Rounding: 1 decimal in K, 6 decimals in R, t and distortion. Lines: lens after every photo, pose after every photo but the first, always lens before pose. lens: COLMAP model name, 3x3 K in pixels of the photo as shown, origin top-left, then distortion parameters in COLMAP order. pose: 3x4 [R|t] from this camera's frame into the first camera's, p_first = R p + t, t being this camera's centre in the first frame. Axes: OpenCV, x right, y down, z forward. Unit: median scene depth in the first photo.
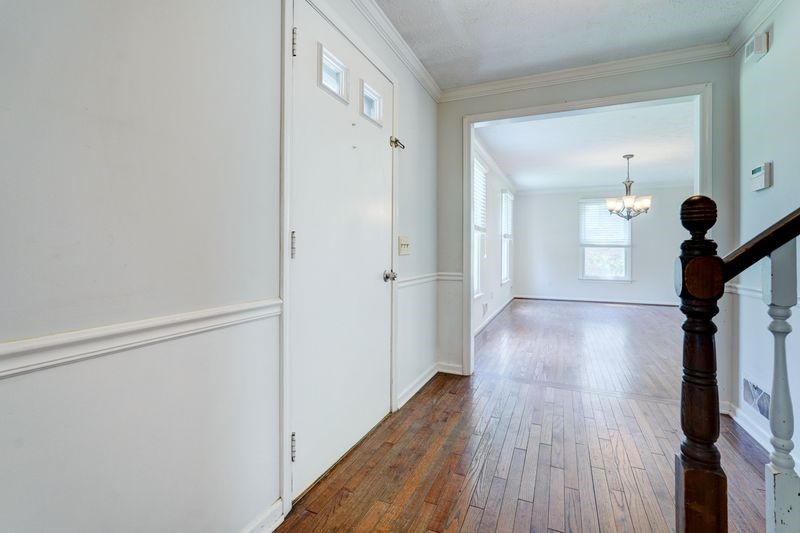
lens RADIAL K [[364.9, 0, 399.8], [0, 364.9, 249.7], [0, 0, 1]] dist [-0.011643, 0.004656]
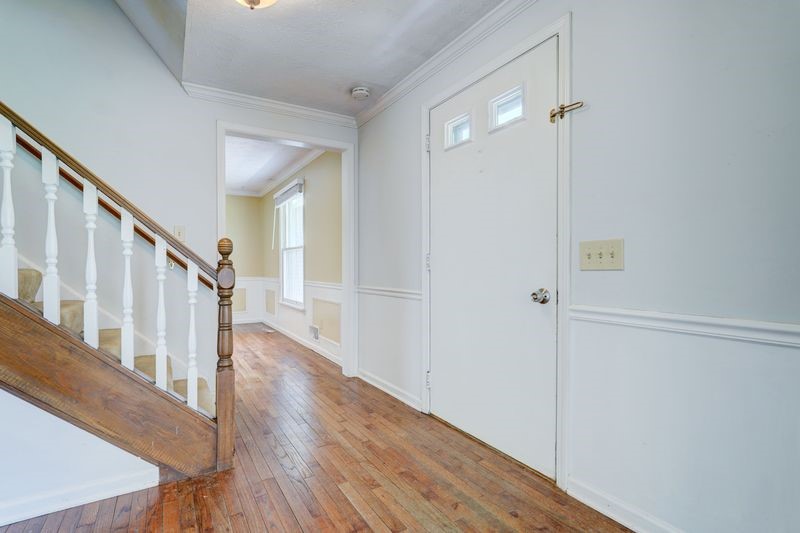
lens RADIAL K [[364.9, 0, 381.4], [0, 364.9, 269.9], [0, 0, 1]] dist [-0.011643, 0.004656]
pose [[-0.576335, 0.012662, -0.817115, 0.661954], [0.015961, 0.999864, 0.004236, 0.001999], [0.817058, -0.010601, -0.576459, 0.965382]]
